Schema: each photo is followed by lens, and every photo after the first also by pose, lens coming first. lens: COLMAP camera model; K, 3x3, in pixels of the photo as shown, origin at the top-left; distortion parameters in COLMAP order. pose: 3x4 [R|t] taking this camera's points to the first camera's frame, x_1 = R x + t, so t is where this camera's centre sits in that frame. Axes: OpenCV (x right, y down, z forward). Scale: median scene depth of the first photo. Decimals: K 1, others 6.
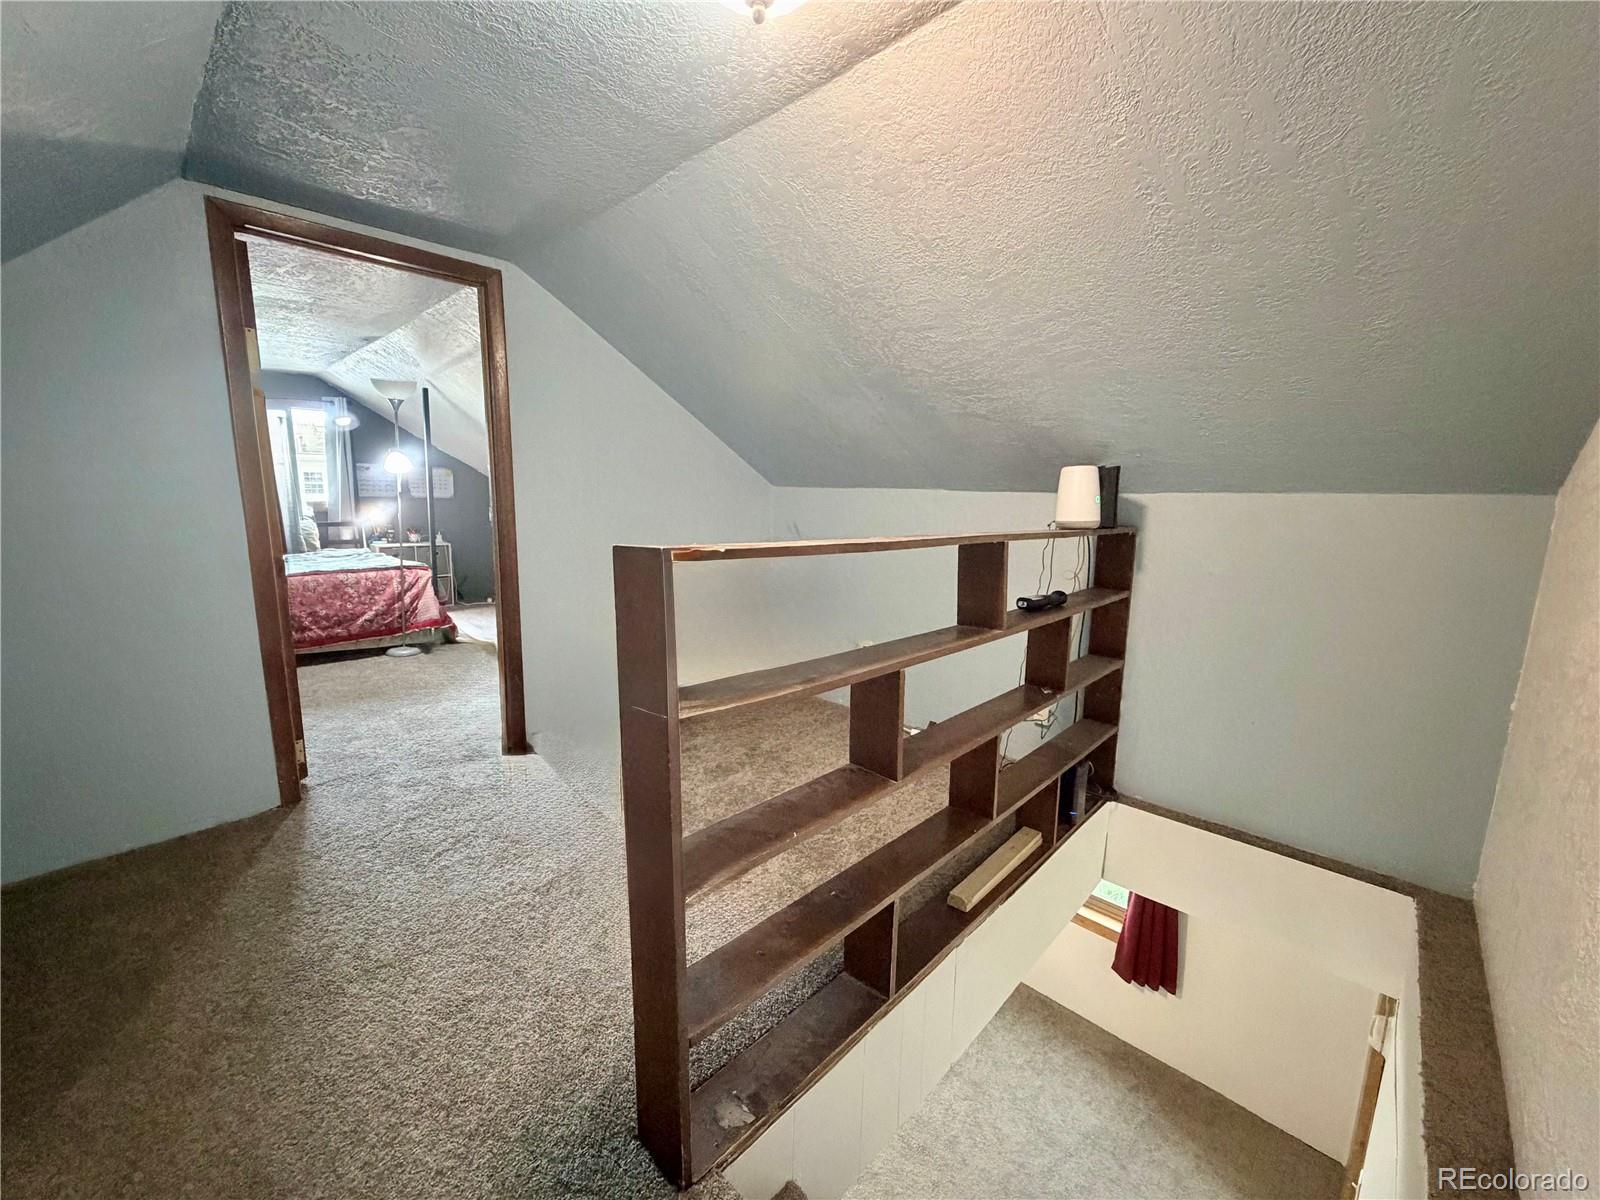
lens RADIAL K [[643.4, 0, 799.1], [0, 643.4, 604.6], [0, 0, 1]] dist [0.000038, 0.000126]
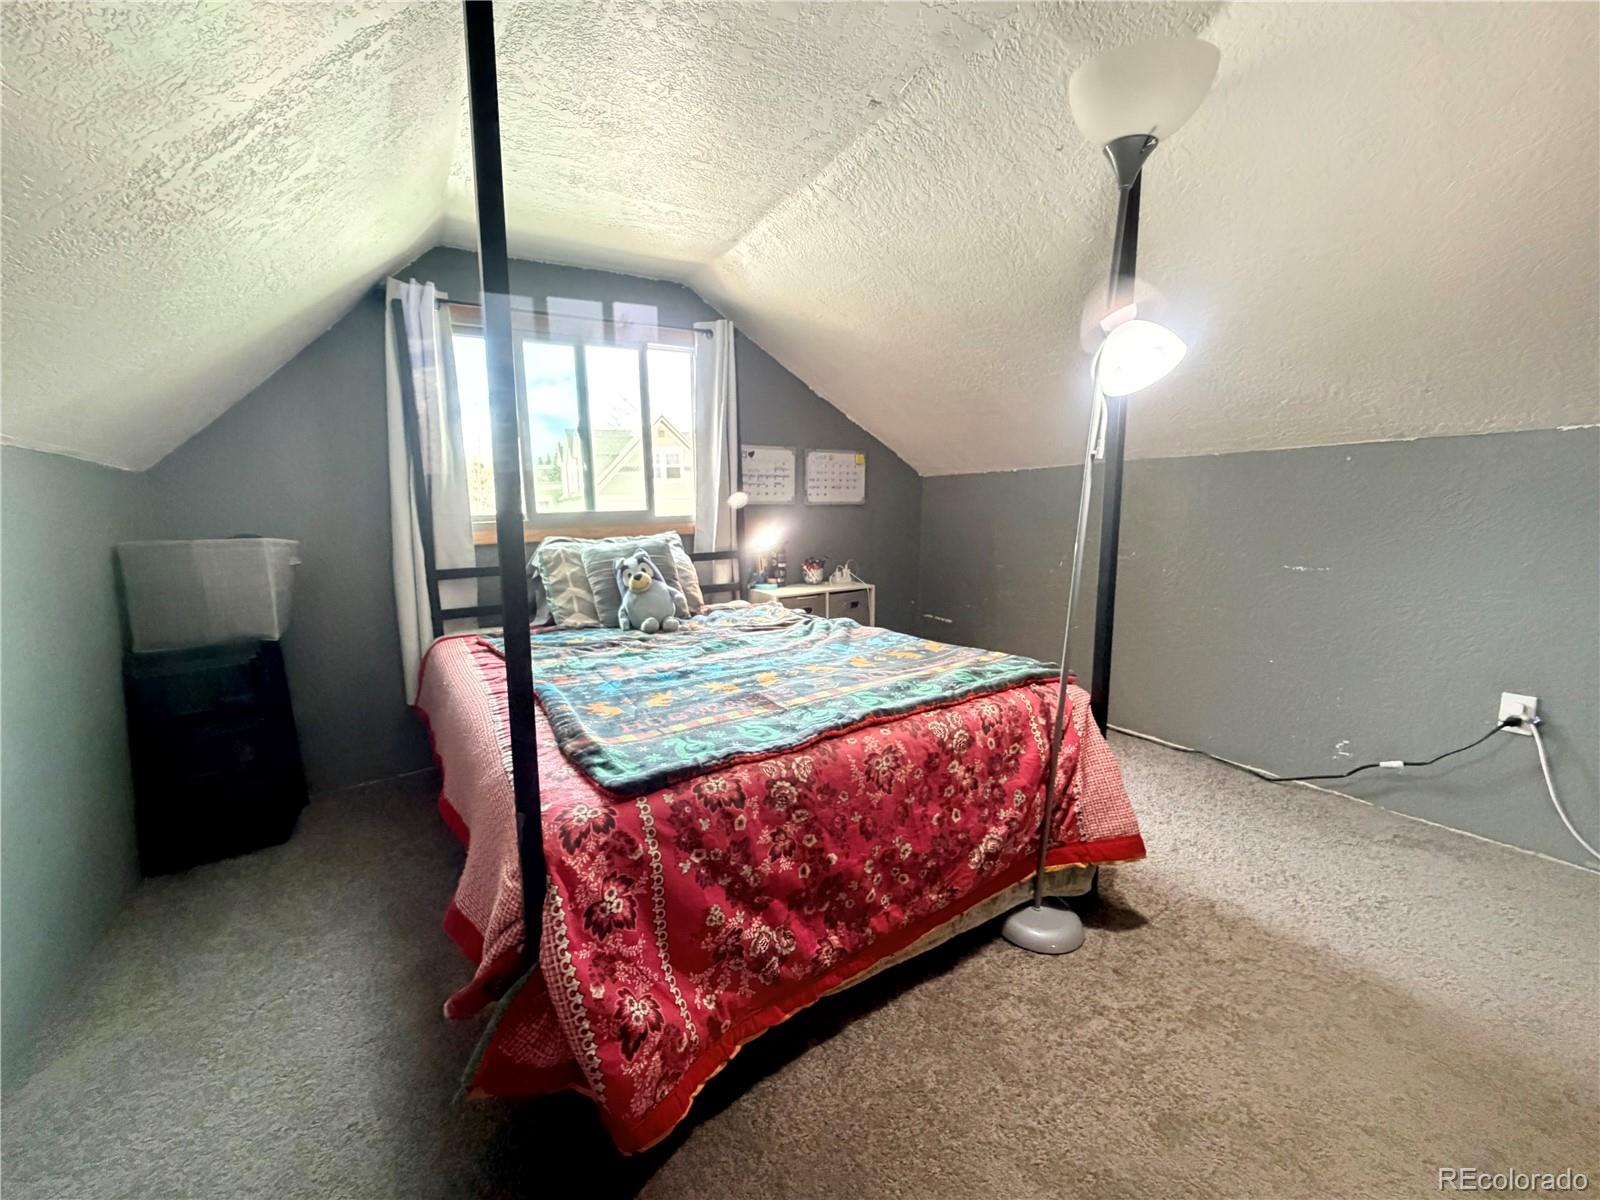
lens RADIAL K [[643.4, 0, 802.0], [0, 643.4, 599.6], [0, 0, 1]] dist [0.000038, 0.000126]
pose [[0.971971, -0.005605, -0.235035, -0.681544], [-0.001185, 0.999586, -0.028739, -0.096046], [0.235099, 0.028212, 0.971562, 0.648278]]
